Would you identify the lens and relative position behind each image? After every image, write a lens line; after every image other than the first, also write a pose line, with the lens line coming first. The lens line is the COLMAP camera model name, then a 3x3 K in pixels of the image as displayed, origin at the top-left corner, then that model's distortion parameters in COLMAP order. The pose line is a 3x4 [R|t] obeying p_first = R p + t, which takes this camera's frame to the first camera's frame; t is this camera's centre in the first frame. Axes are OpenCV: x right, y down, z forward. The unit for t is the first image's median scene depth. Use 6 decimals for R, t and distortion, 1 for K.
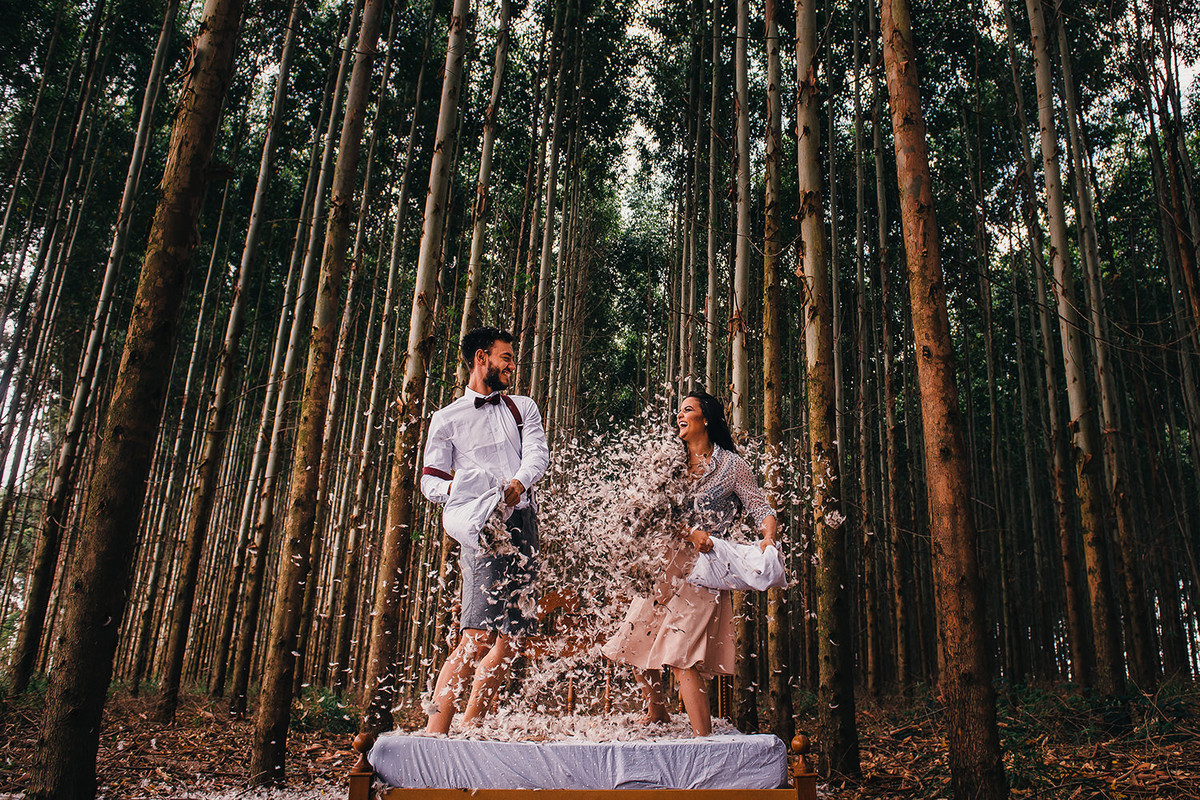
lens RADIAL K [[943.3, 0, 669.0], [0, 943.3, 373.4], [0, 0, 1]] dist [-0.043026, -0.007821]
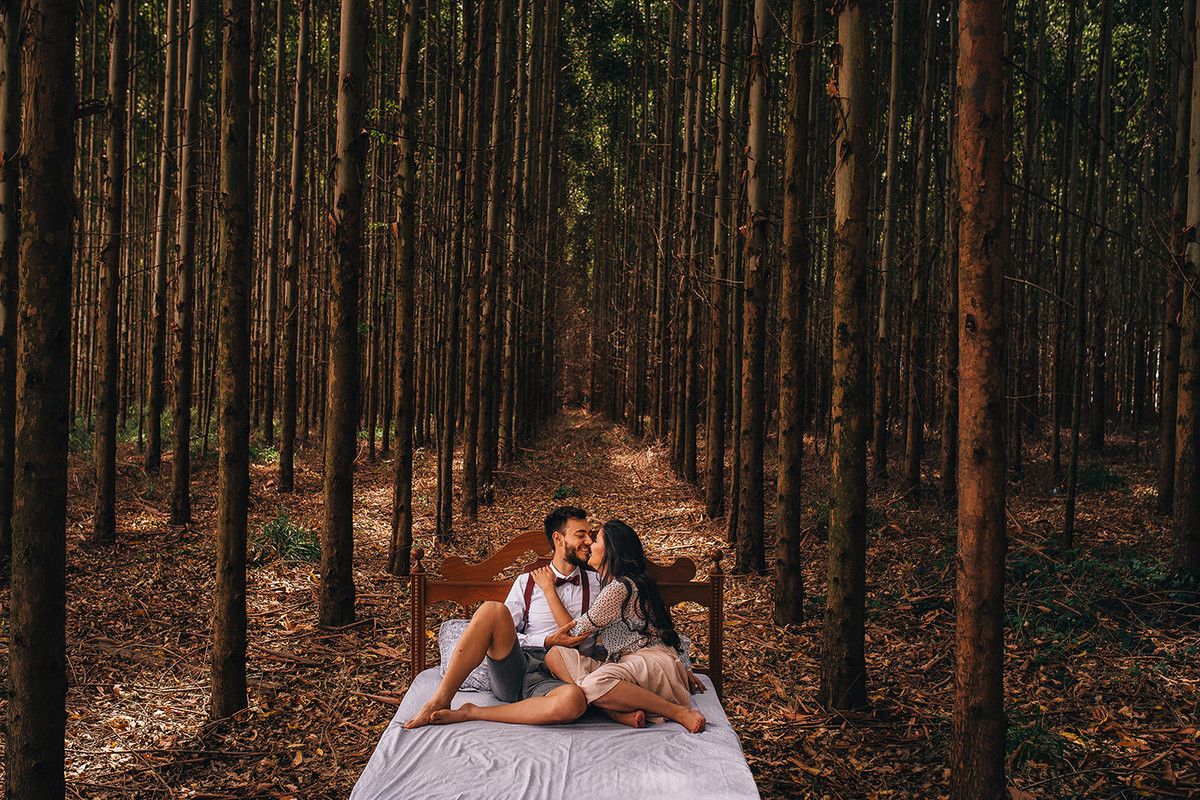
lens RADIAL K [[1183.8, 0, 575.8], [0, 1183.8, 422.7], [0, 0, 1]] dist [-0.067283, 0.111575]
pose [[0.996545, 0.009826, -0.082467, 0.007745], [0.019118, 0.939167, 0.342928, -0.112015], [0.080820, -0.343320, 0.935735, -0.000457]]
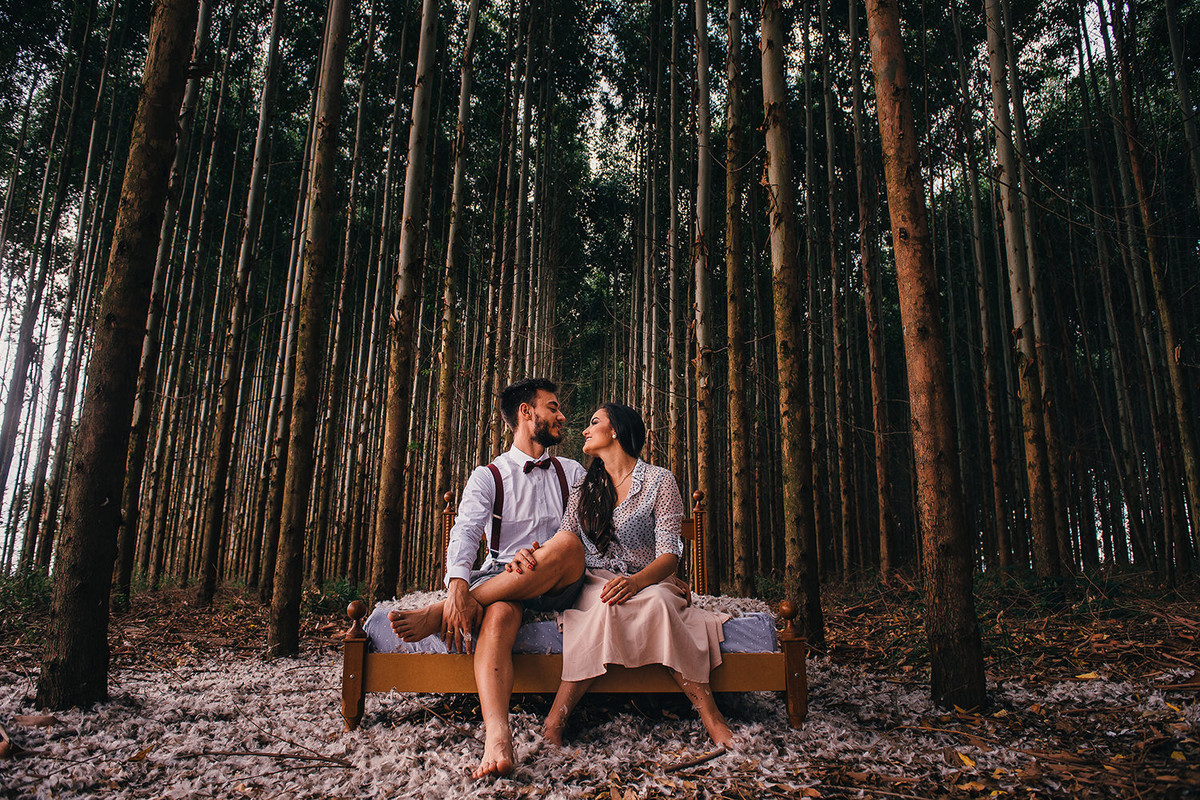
lens RADIAL K [[822.0, 0, 600.0], [0, 822.0, 400.0], [0, 0, 1]] dist [-0.047640, -0.002165]
pose [[0.999041, -0.014317, -0.041375, -0.005892], [0.018596, 0.994302, 0.104964, 0.021326], [0.039636, -0.105632, 0.993615, 0.040125]]
